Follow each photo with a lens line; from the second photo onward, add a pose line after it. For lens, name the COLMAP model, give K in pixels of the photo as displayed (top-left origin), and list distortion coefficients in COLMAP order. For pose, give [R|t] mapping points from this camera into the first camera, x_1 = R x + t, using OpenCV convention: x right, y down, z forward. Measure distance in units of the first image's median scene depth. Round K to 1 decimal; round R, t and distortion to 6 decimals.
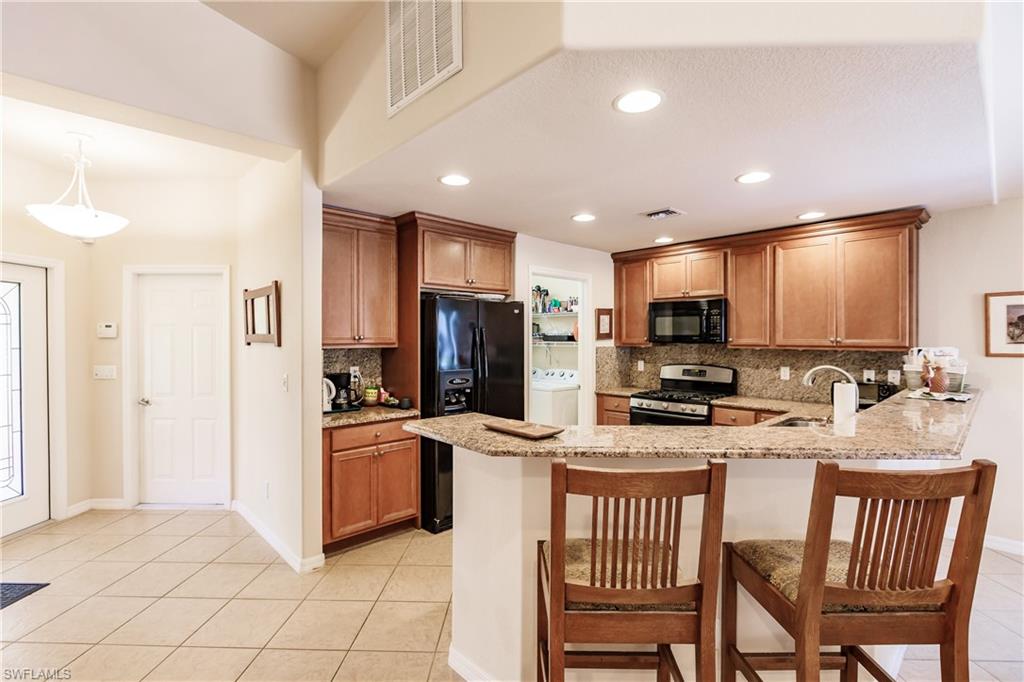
lens RADIAL K [[451.6, 0, 512.1], [0, 451.6, 339.7], [0, 0, 1]] dist [0.002953, -0.002785]
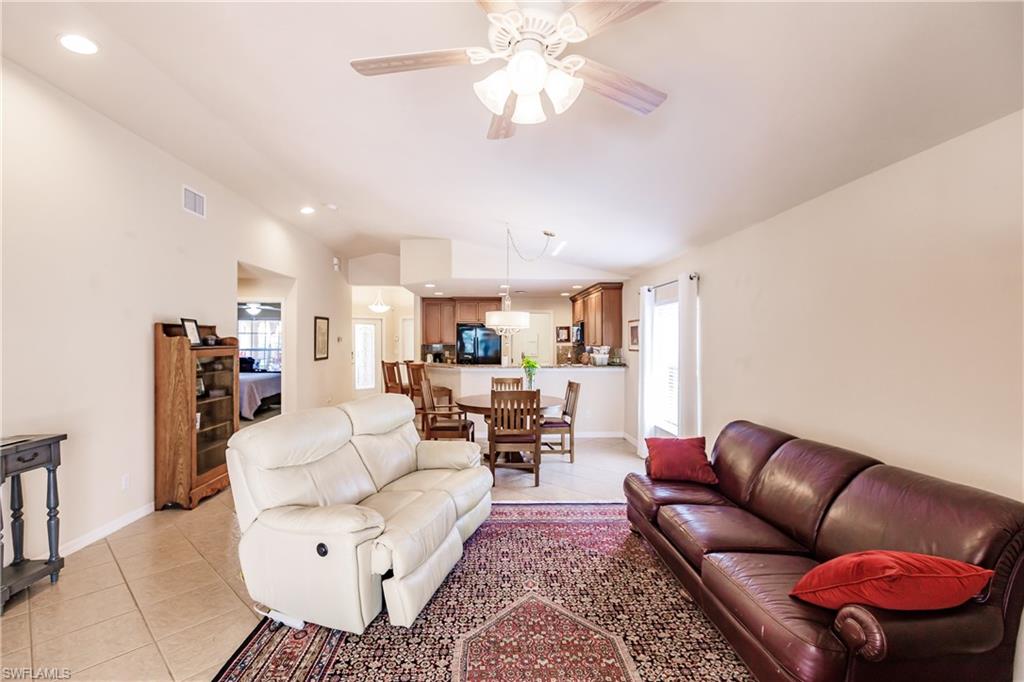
lens RADIAL K [[486.1, 0, 503.5], [0, 486.1, 343.5], [0, 0, 1]] dist [0.003625, 0.001350]
pose [[0.749448, 0.006499, -0.662031, 1.944340], [-0.006594, 0.999975, 0.002352, 0.000079], [0.662030, 0.002603, 0.749473, -1.007431]]
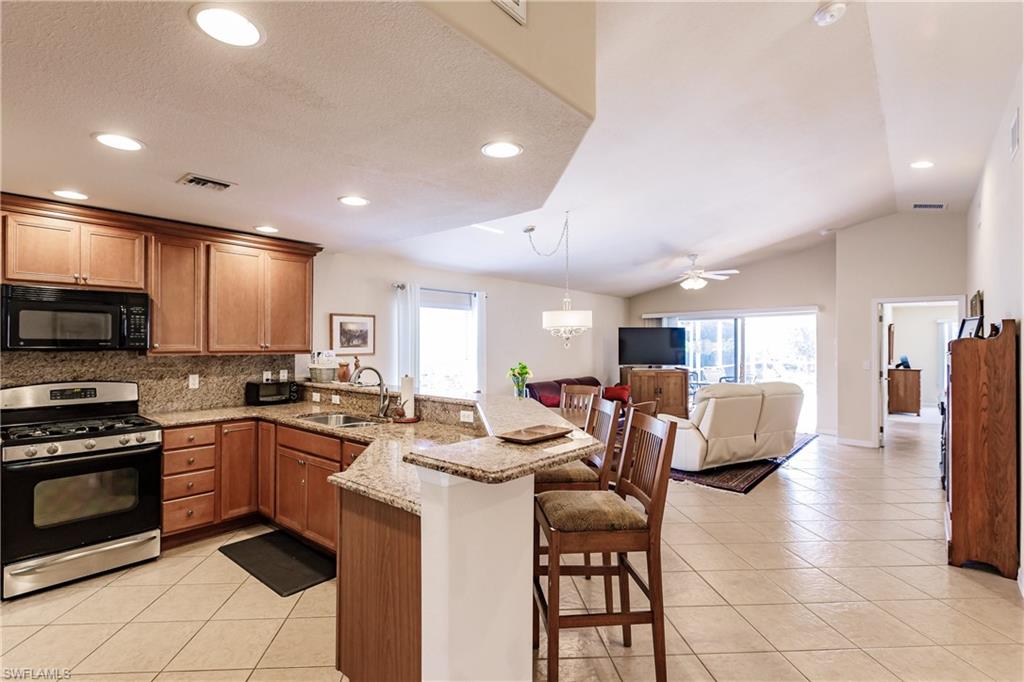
lens RADIAL K [[486.1, 0, 488.3], [0, 486.1, 338.8], [0, 0, 1]] dist [0.003625, 0.001350]
pose [[-0.082759, 0.009185, 0.996527, -0.516584], [0.001699, 0.999957, -0.009075, -0.003831], [-0.996568, 0.000942, -0.082771, 0.557048]]
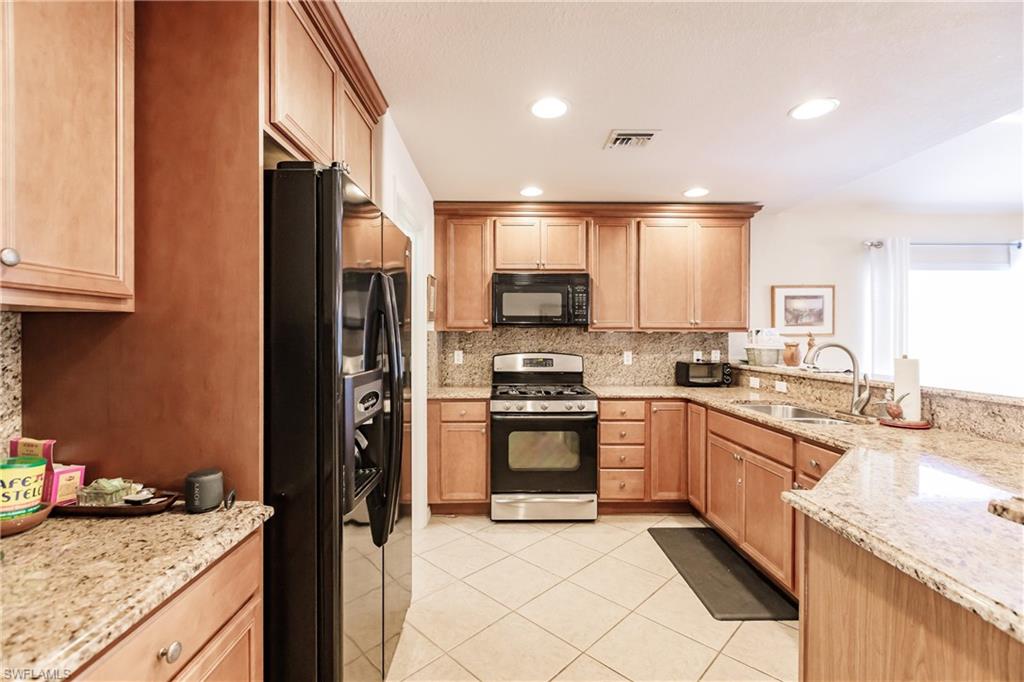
lens RADIAL K [[451.6, 0, 508.7], [0, 451.6, 338.6], [0, 0, 1]] dist [0.002953, -0.002785]
pose [[0.679843, -0.002373, 0.733353, -0.316473], [0.001604, 0.999997, 0.001749, 0.036196], [-0.733356, -0.000012, 0.679845, 0.618848]]
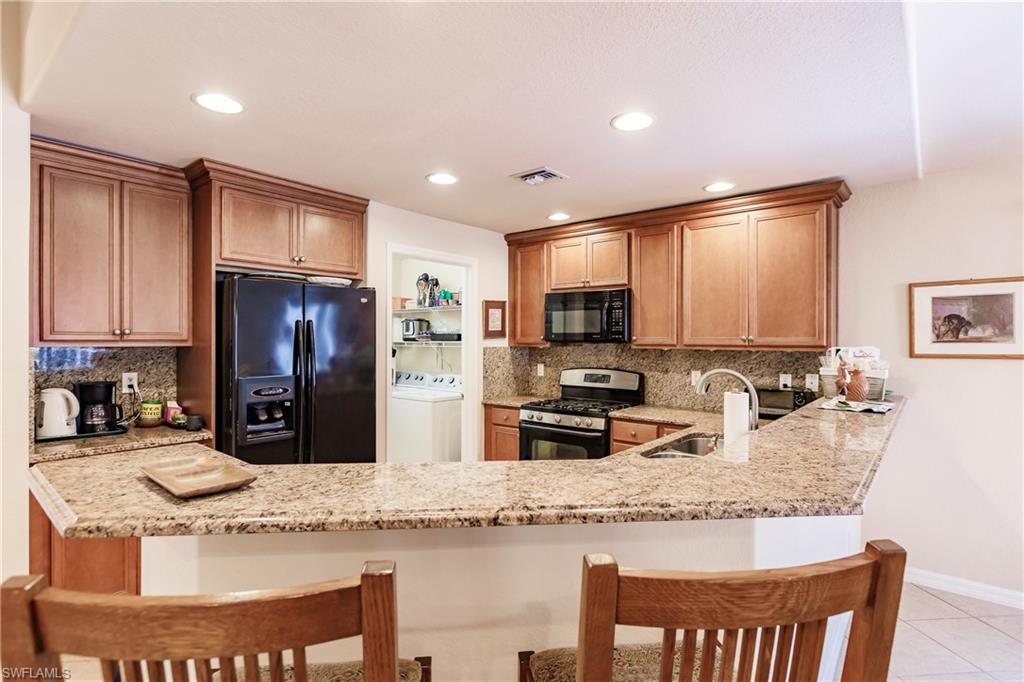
lens RADIAL K [[493.5, 0, 502.9], [0, 493.5, 341.5], [0, 0, 1]] dist [0.000339, -0.001010]
pose [[0.993639, 0.003198, 0.112566, 0.165651], [-0.003024, 0.999994, -0.001722, 0.009592], [-0.112571, 0.001370, 0.993643, 0.147260]]
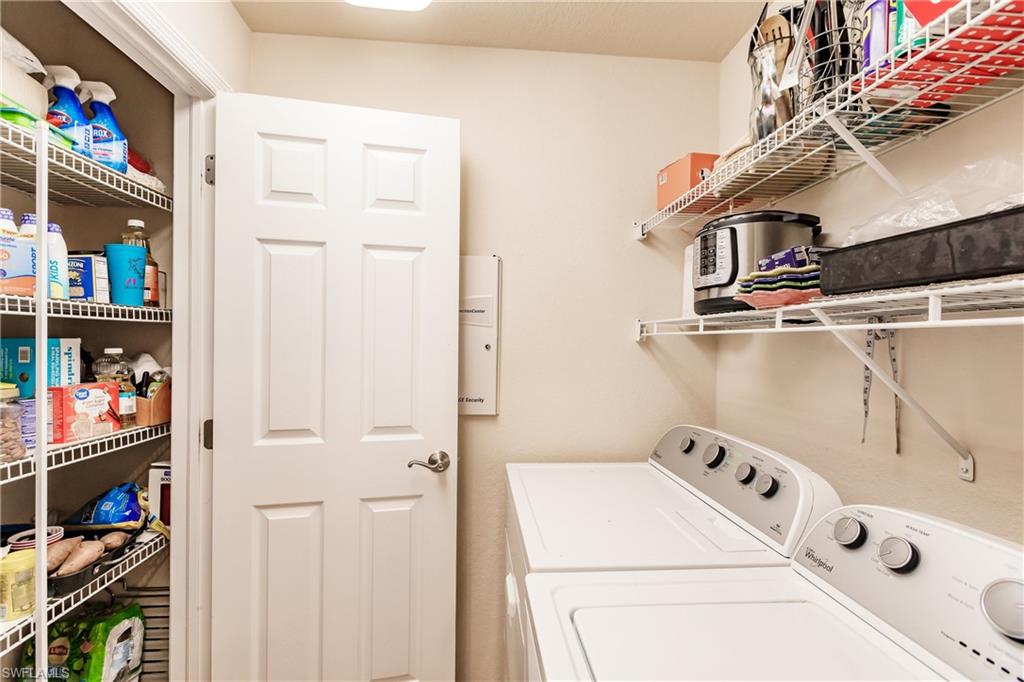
lens RADIAL K [[451.6, 0, 511.1], [0, 451.6, 343.6], [0, 0, 1]] dist [0.002953, -0.002785]
pose [[0.783484, 0.009128, -0.621345, 0.135840], [-0.010418, 0.999945, 0.001554, 0.031358], [0.621325, 0.005255, 0.783536, 1.404775]]
